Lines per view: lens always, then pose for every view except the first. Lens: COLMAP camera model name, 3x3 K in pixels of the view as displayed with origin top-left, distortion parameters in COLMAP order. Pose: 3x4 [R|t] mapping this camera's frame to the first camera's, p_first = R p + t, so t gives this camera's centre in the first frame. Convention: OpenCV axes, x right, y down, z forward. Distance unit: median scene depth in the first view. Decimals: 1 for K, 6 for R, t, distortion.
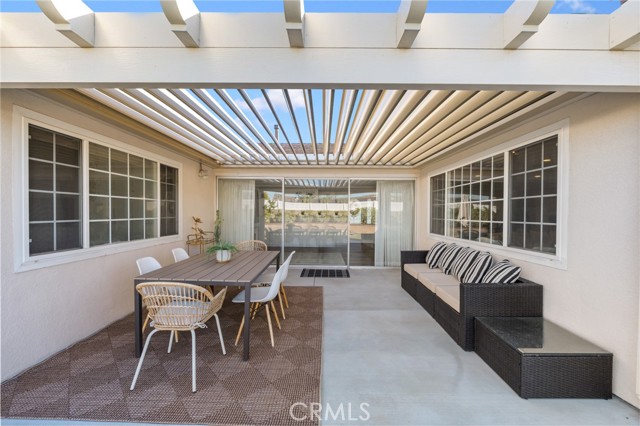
lens RADIAL K [[267.7, 0, 320.4], [0, 267.7, 215.6], [0, 0, 1]] dist [0.000423, -0.000573]
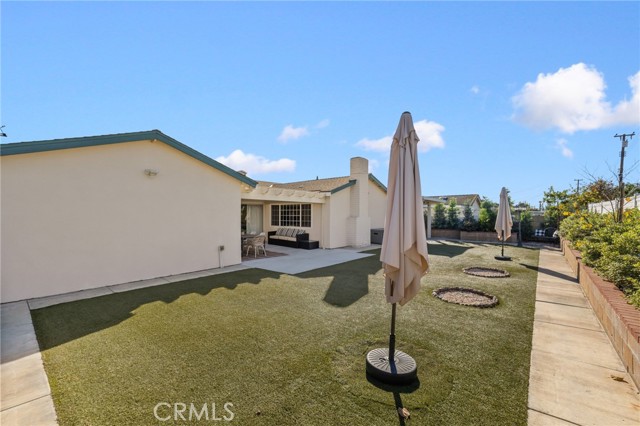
lens RADIAL K [[267.7, 0, 321.6], [0, 267.7, 214.7], [0, 0, 1]] dist [0.000423, -0.000573]
pose [[0.633684, 0.021385, 0.773296, -2.584277], [-0.005130, 0.999712, -0.023442, 0.023593], [-0.773575, 0.010888, 0.633611, -2.103373]]
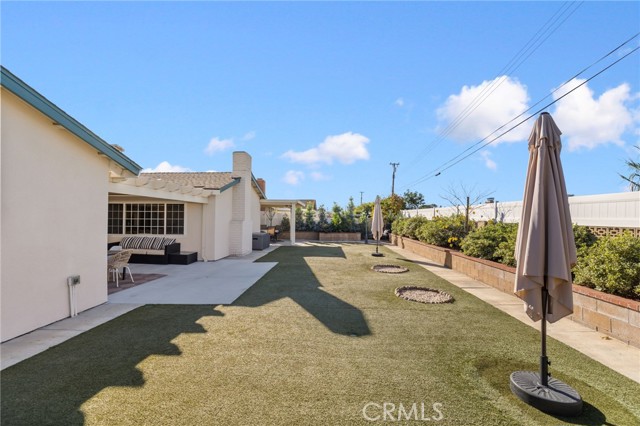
lens RADIAL K [[267.7, 0, 321.5], [0, 267.7, 214.5], [0, 0, 1]] dist [0.000423, -0.000573]
pose [[0.031554, 0.031471, 0.999006, -2.565659], [0.007418, 0.999469, -0.031720, -0.003279], [-0.999475, 0.008412, 0.031304, -0.972836]]
